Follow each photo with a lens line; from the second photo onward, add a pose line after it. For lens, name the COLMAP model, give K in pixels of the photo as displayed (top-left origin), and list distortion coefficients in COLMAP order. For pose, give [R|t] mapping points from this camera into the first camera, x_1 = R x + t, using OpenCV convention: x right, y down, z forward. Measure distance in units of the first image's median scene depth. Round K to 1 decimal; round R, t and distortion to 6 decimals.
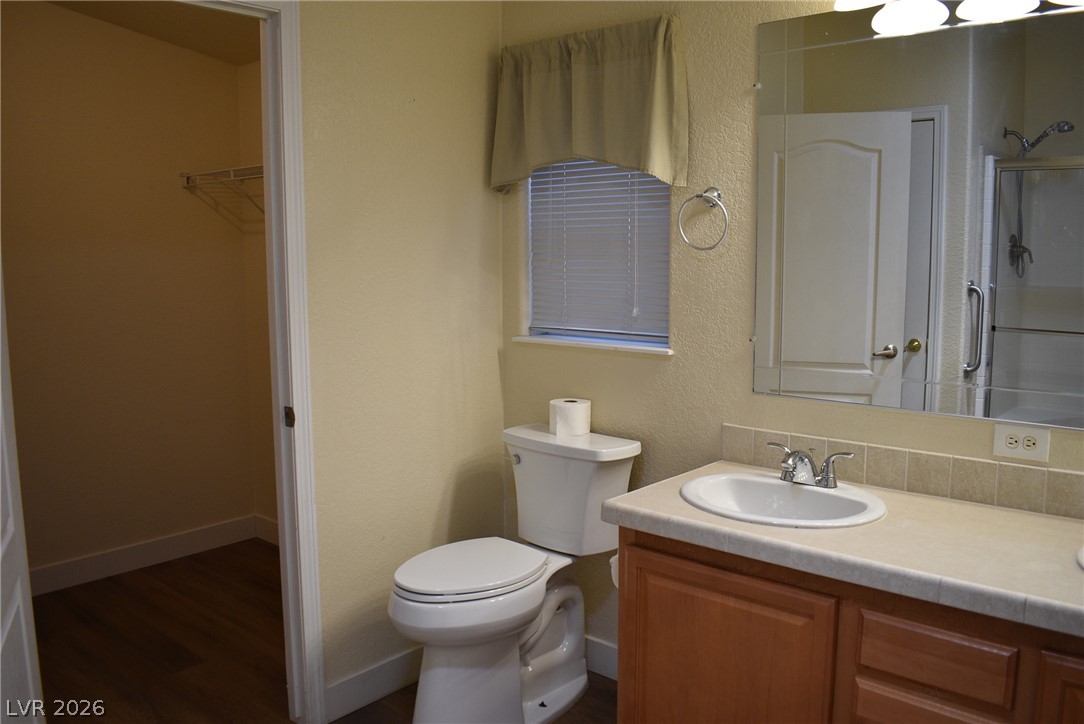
lens RADIAL K [[863.1, 0, 513.5], [0, 863.1, 357.1], [0, 0, 1]] dist [-0.097246, 0.024128]
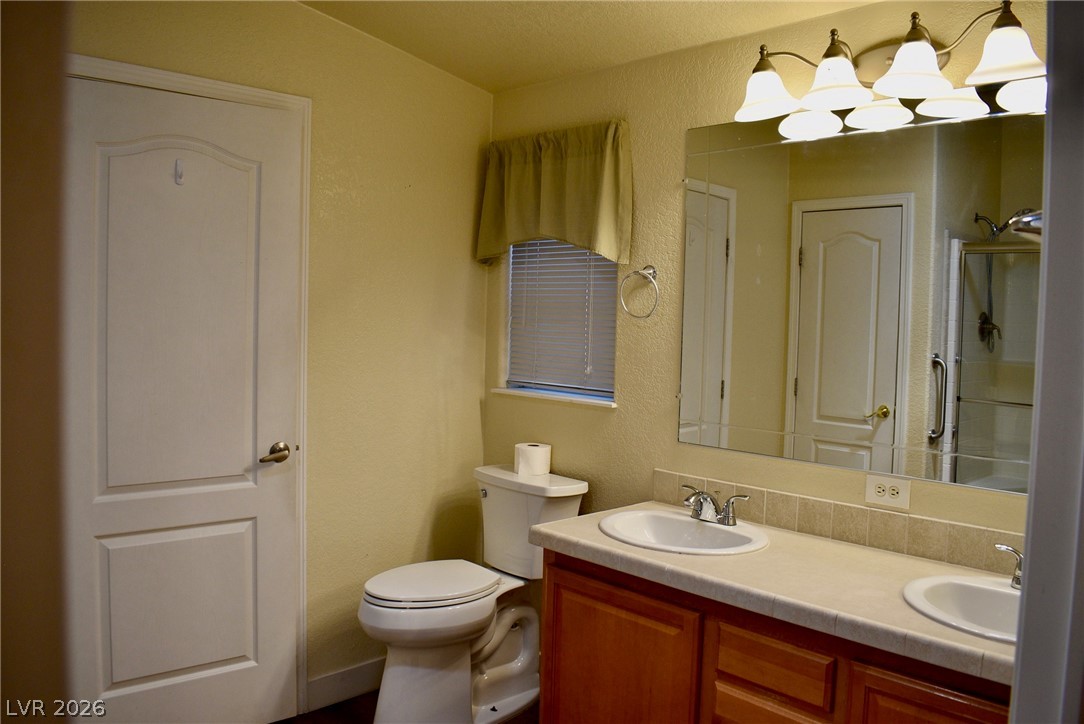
lens RADIAL K [[863.1, 0, 542.7], [0, 863.1, 361.2], [0, 0, 1]] dist [-0.097246, 0.024128]
pose [[0.996842, 0.035750, -0.070909, 0.171206], [-0.040456, 0.996994, -0.066073, 0.015909], [0.068333, 0.068733, 0.995292, -0.171249]]
